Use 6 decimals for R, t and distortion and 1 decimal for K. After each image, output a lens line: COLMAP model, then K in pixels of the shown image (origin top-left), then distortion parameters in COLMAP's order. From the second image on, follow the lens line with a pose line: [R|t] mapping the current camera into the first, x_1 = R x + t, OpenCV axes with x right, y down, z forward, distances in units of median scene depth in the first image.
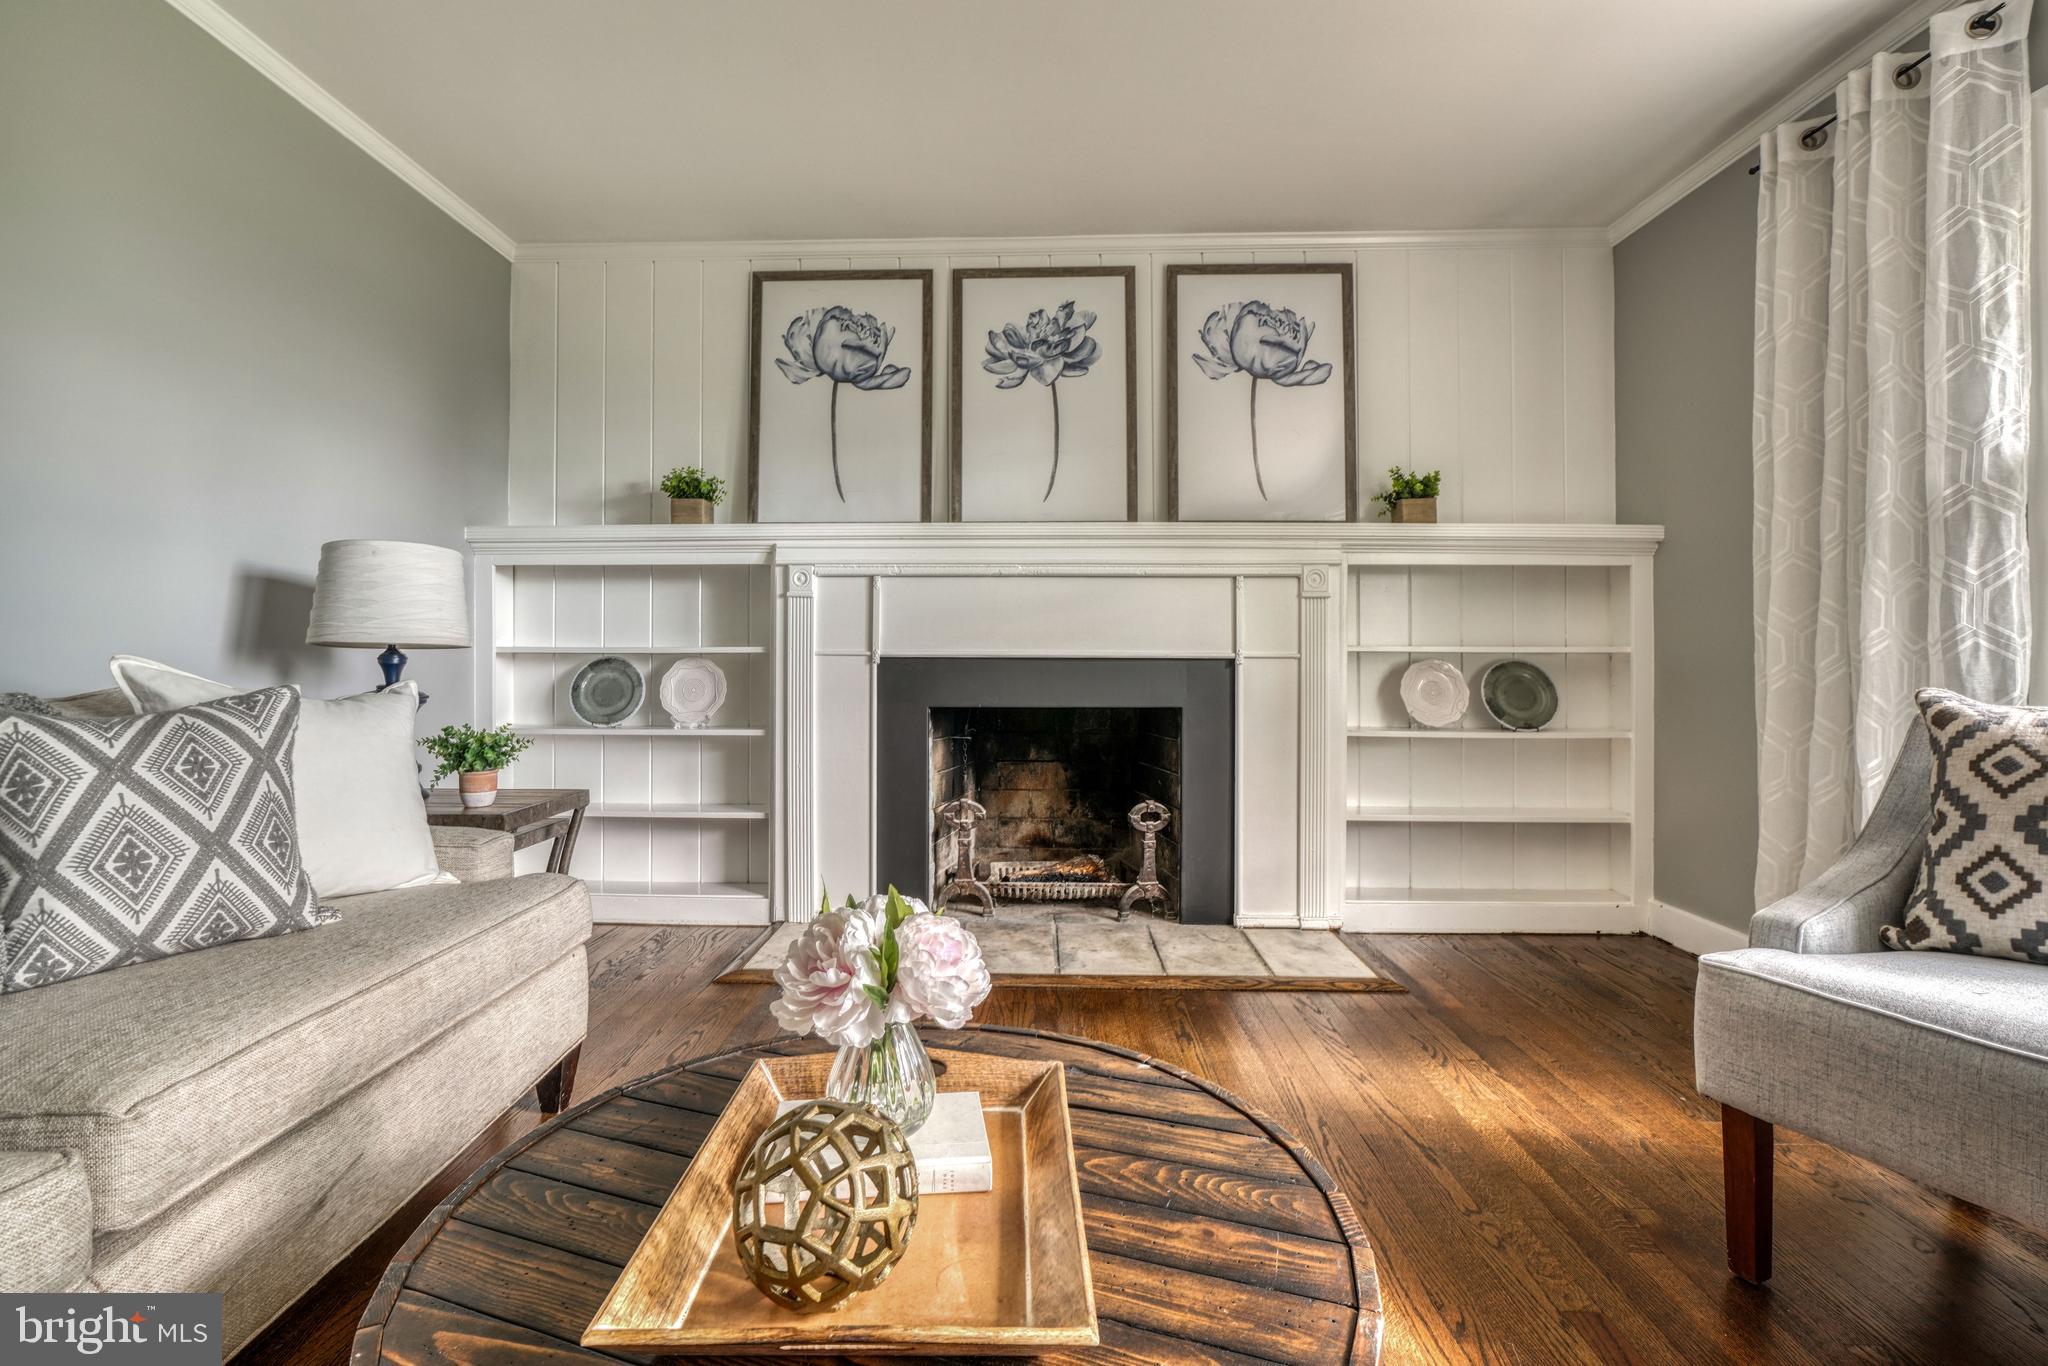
lens RADIAL K [[939.1, 0, 1011.3], [0, 939.1, 653.8], [0, 0, 1]] dist [-0.014392, 0.006753]
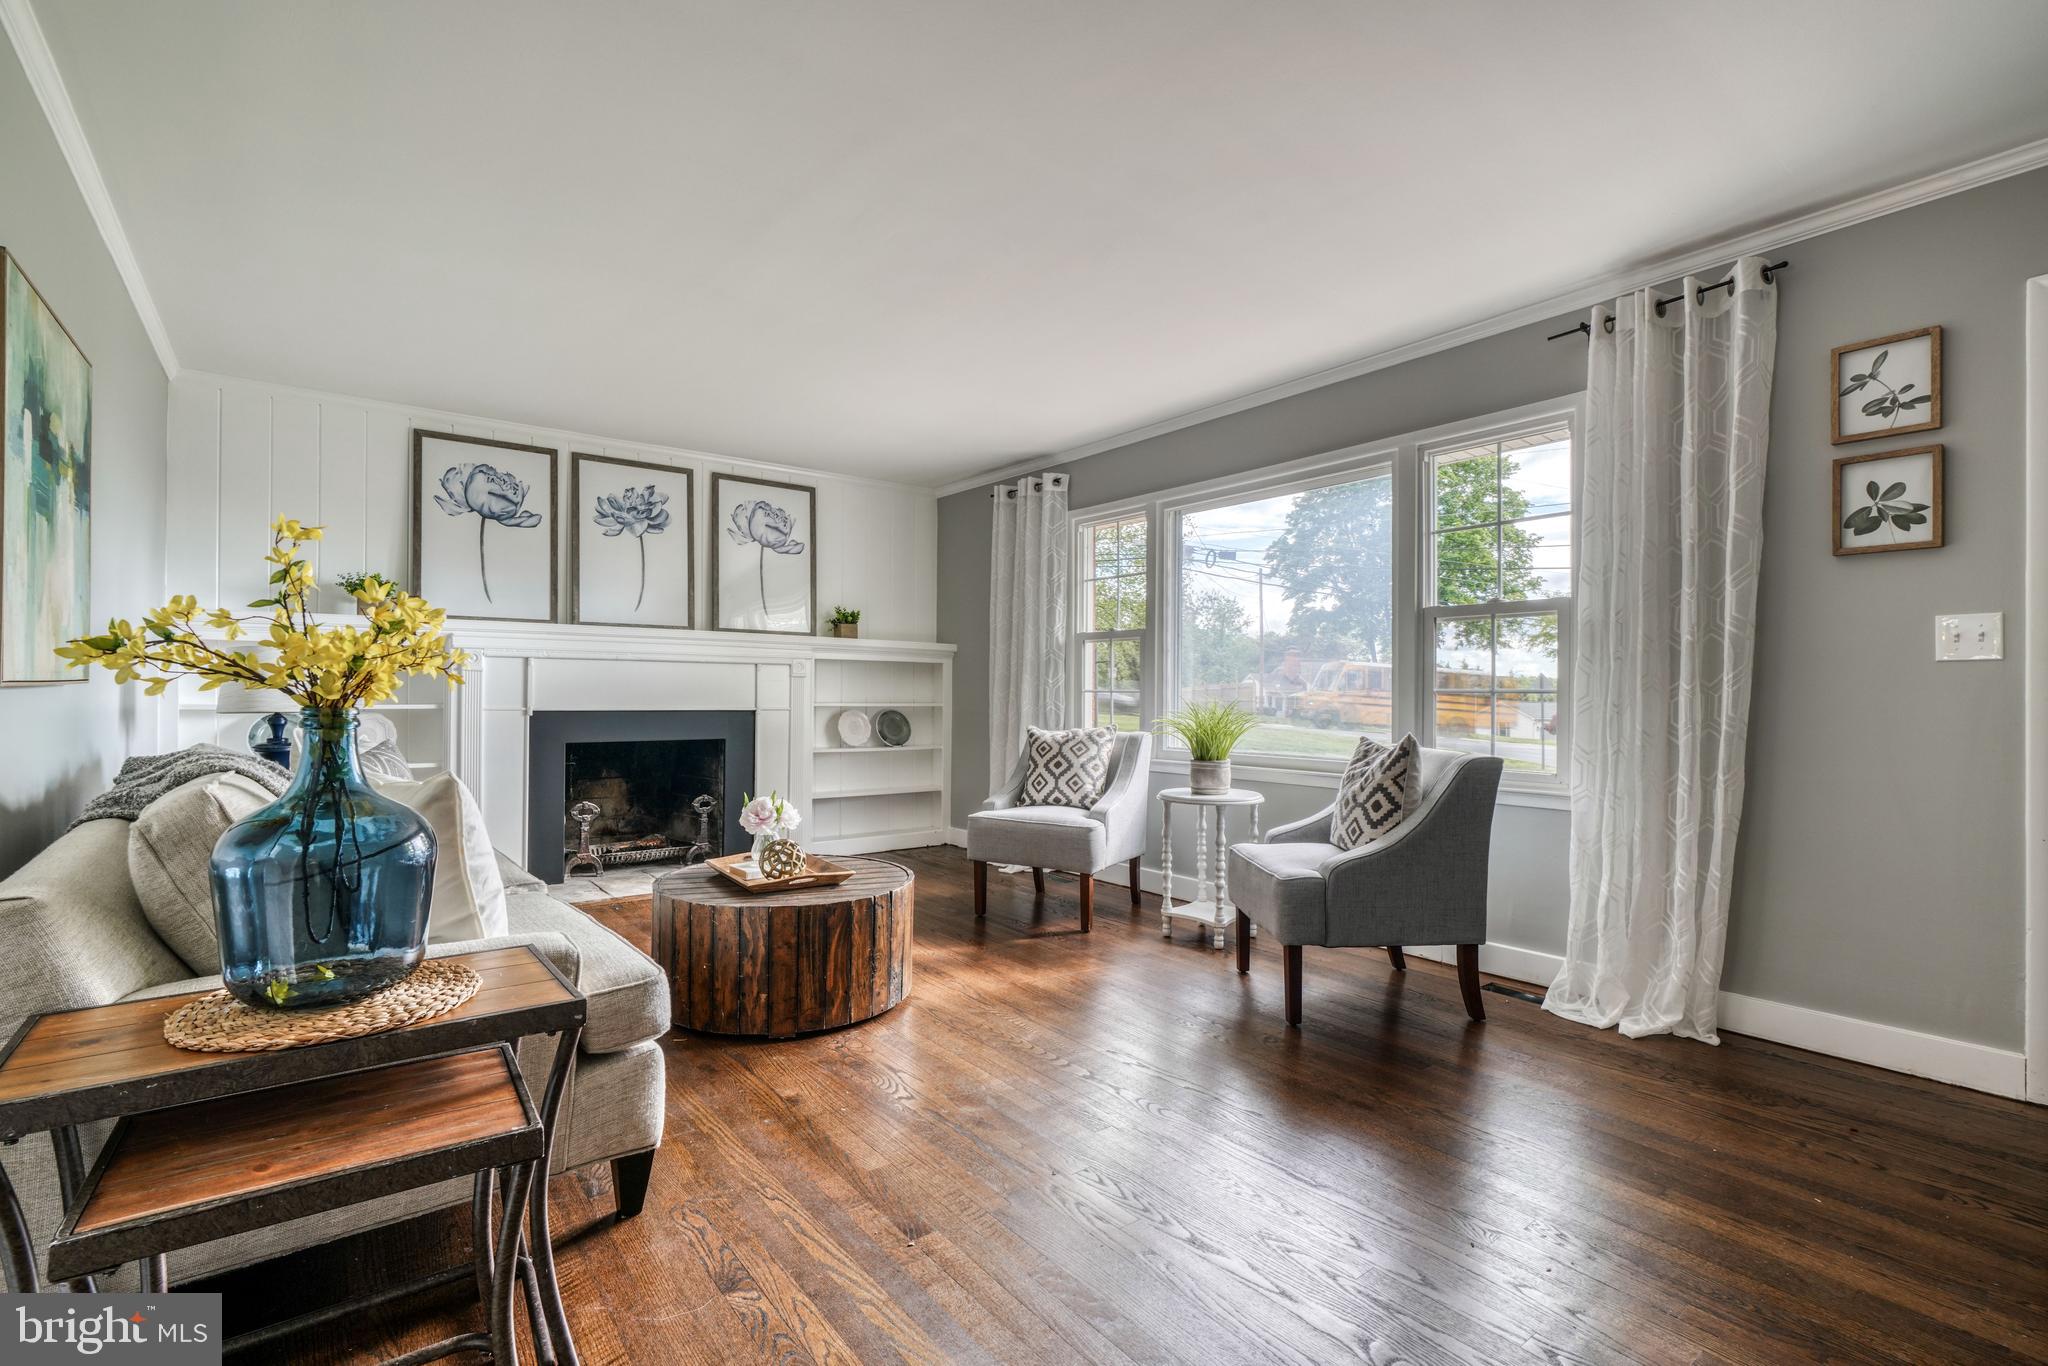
lens RADIAL K [[918.2, 0, 1019.3], [0, 918.2, 673.4], [0, 0, 1]] dist [0.001224, 0.000533]
pose [[0.771925, 0.018819, 0.635435, -0.466411], [-0.011636, 0.999813, -0.015475, -0.042699], [-0.635607, 0.004551, 0.771999, -0.631633]]
